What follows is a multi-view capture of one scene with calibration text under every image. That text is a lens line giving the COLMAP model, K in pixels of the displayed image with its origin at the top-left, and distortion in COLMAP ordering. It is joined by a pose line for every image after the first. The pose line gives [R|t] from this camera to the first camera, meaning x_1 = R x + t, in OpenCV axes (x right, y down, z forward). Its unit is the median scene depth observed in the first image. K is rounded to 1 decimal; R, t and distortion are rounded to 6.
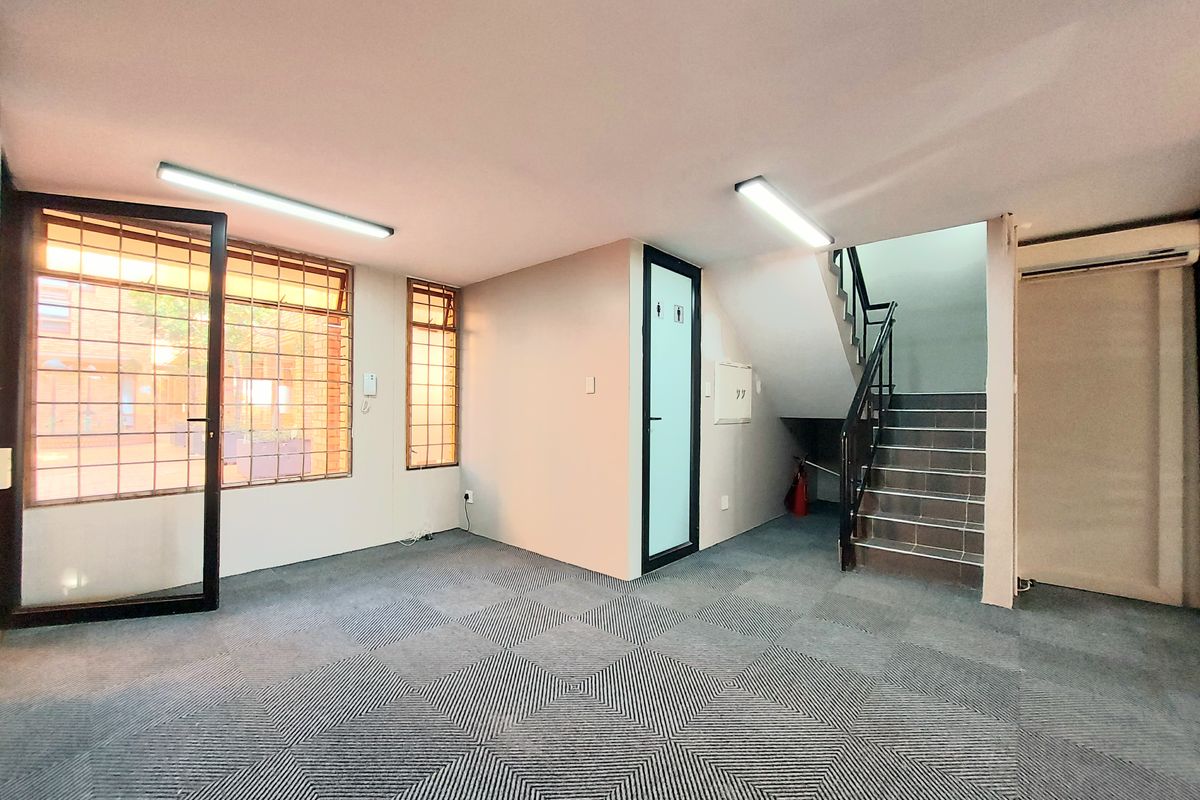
lens RADIAL K [[470.5, 0, 600.1], [0, 470.5, 404.6], [0, 0, 1]] dist [-0.019883, 0.000022]
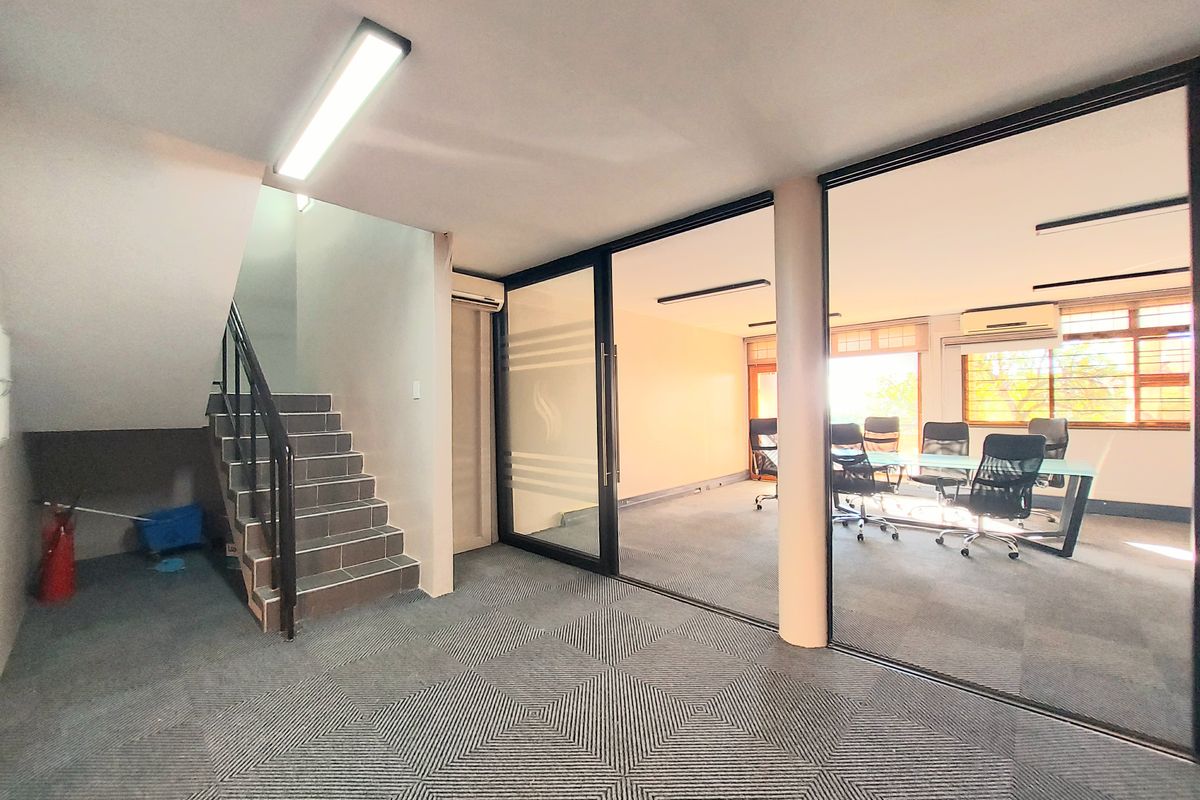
lens RADIAL K [[470.5, 0, 600.1], [0, 470.5, 404.6], [0, 0, 1]] dist [-0.019883, 0.000022]
pose [[0.016537, 0.001091, 0.999863, -0.209049], [-0.000281, 0.999999, -0.001086, -0.005597], [-0.999863, -0.000263, 0.016537, 0.567433]]
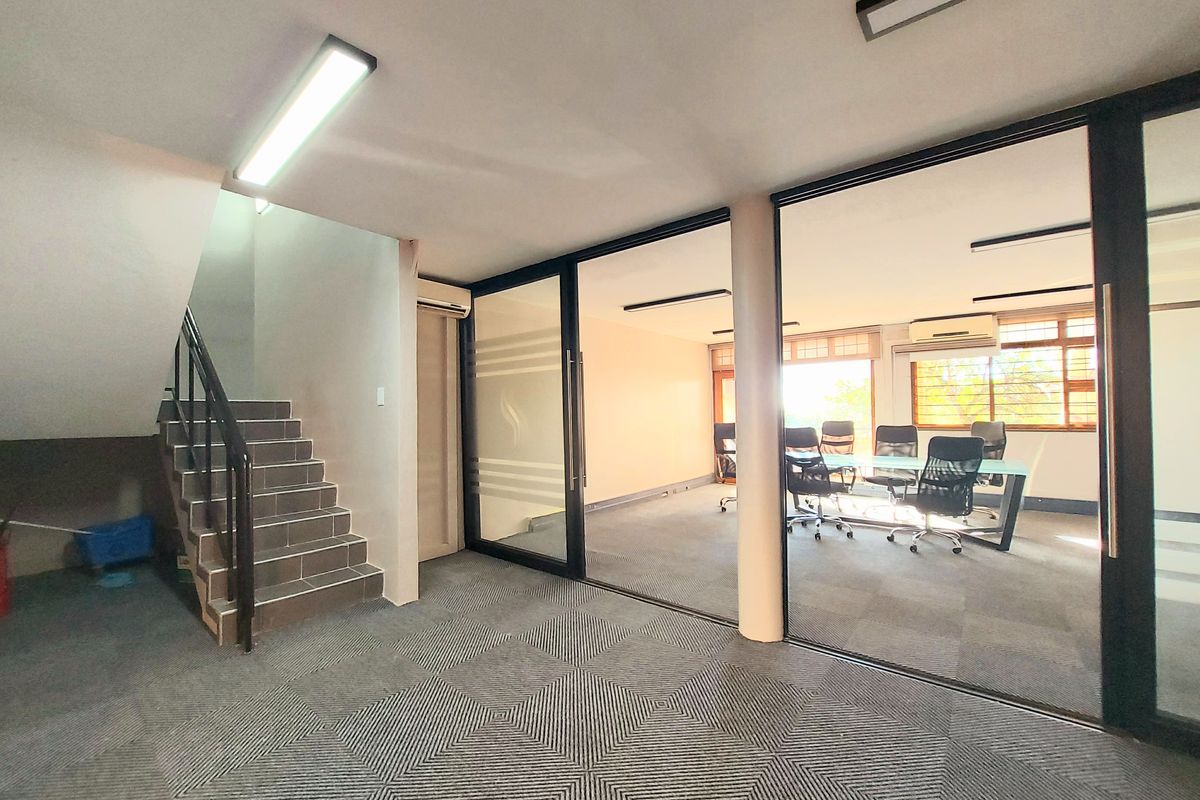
lens RADIAL K [[469.8, 0, 602.5], [0, 469.8, 404.1], [0, 0, 1]] dist [-0.019174, -0.000069]
pose [[-0.053567, 0.013354, 0.998475, -0.233073], [0.003022, 0.999908, -0.013211, -0.006925], [-0.998560, 0.002310, -0.053602, 0.558590]]
